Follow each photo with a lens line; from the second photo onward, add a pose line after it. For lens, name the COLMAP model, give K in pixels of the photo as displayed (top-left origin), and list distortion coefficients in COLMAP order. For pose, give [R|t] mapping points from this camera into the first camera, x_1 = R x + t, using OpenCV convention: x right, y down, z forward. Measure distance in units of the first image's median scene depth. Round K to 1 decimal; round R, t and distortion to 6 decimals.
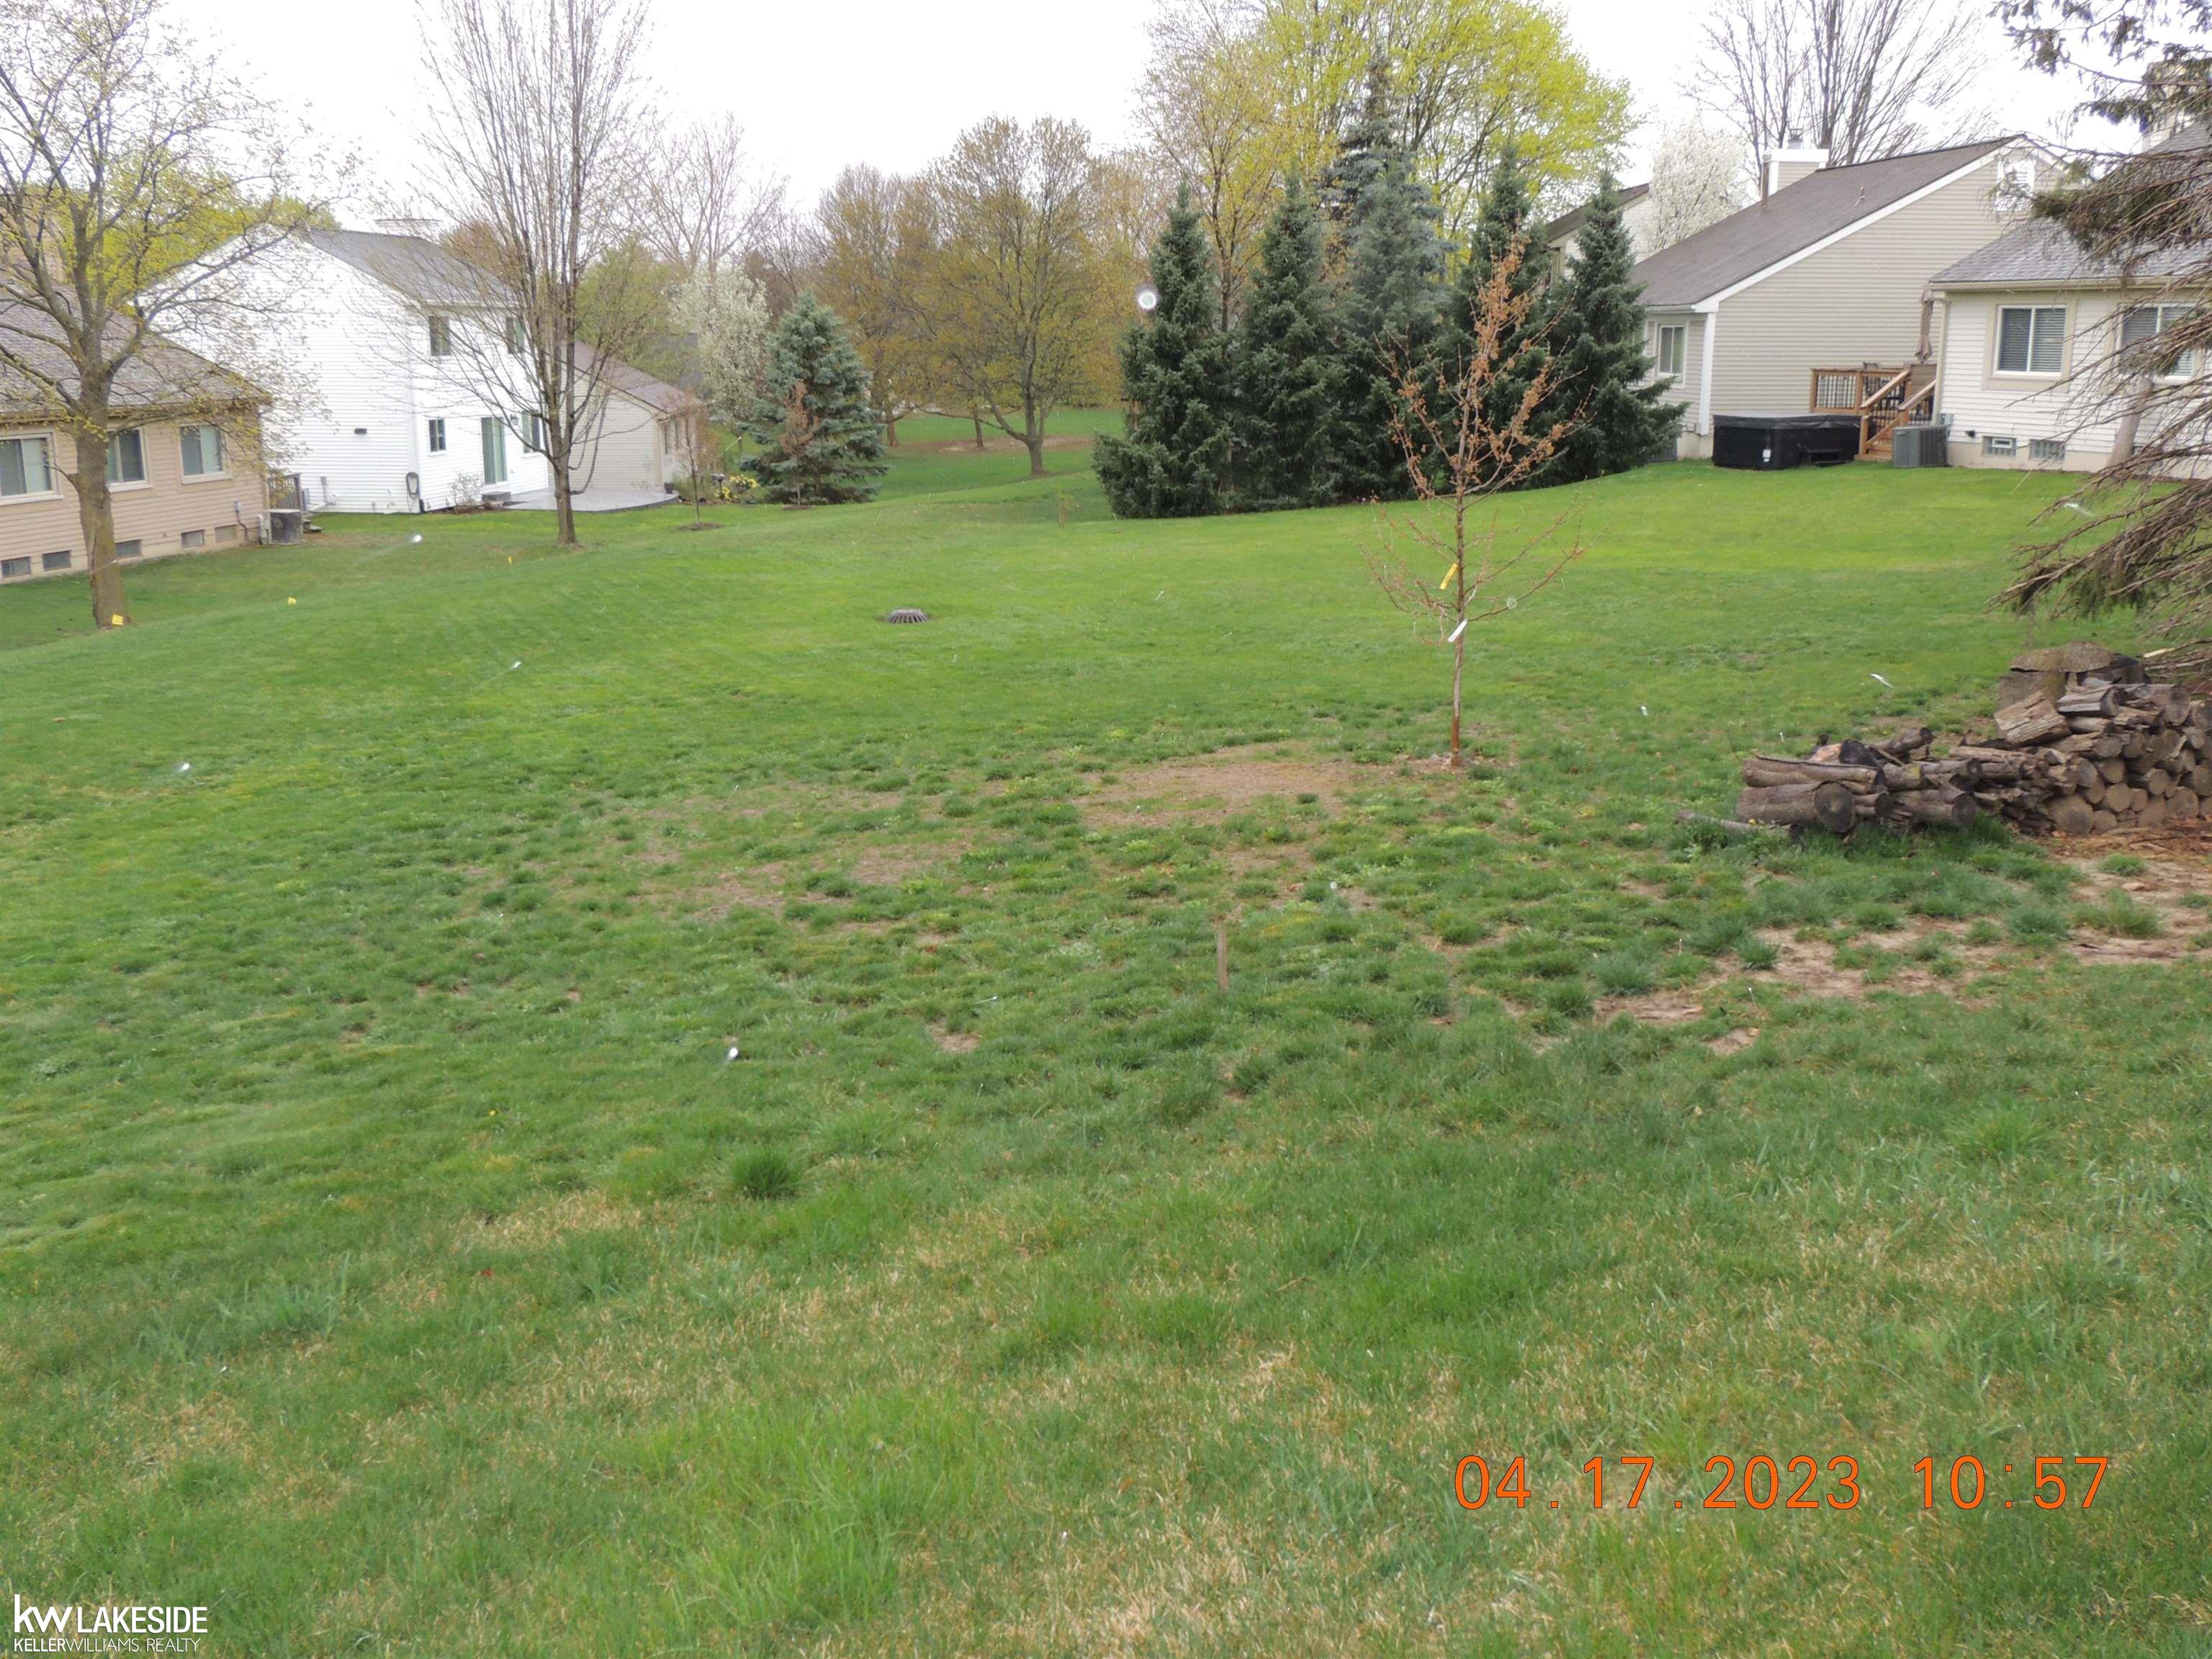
lens RADIAL K [[2131.6, 0, 1104.8], [0, 2131.6, 831.5], [0, 0, 1]] dist [-0.021115, 0.000000]
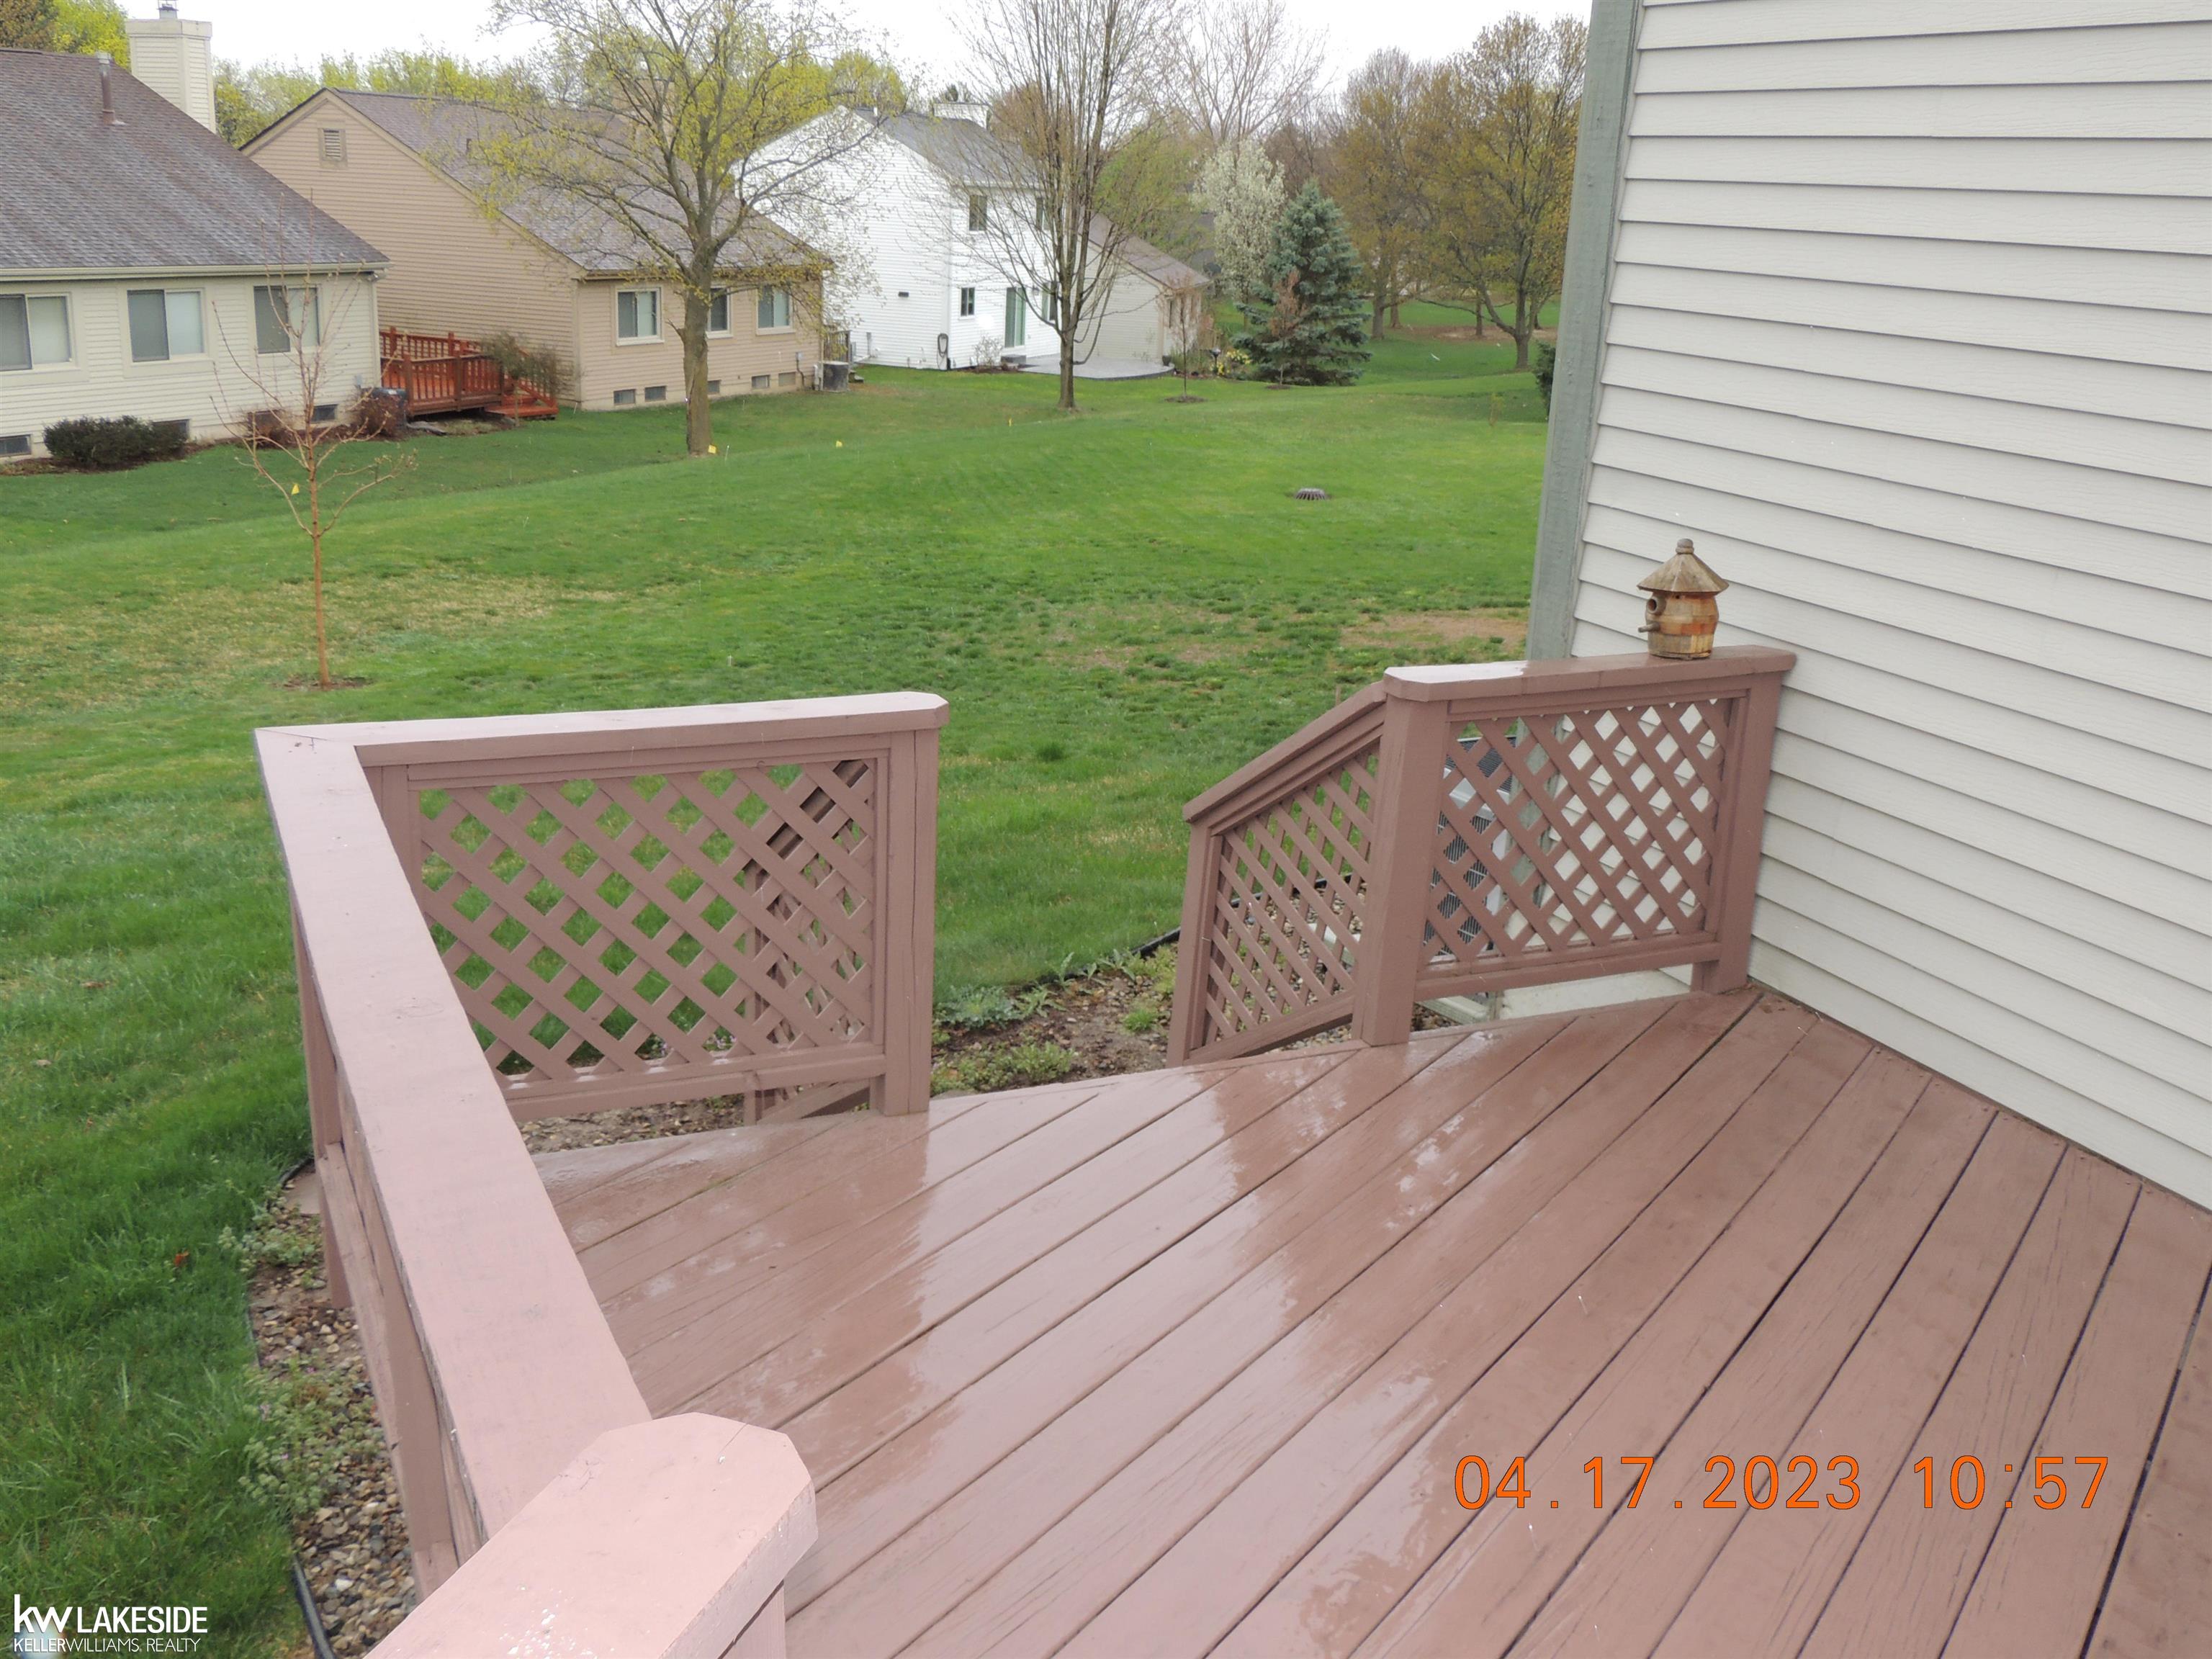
lens RADIAL K [[2131.6, 0, 1105.5], [0, 2131.6, 828.1], [0, 0, 1]] dist [-0.021115, 0.000000]
pose [[0.969784, 0.111584, -0.216951, 0.044017], [-0.099203, 0.992797, 0.067181, 0.010864], [0.222885, -0.043629, 0.973868, -0.127944]]
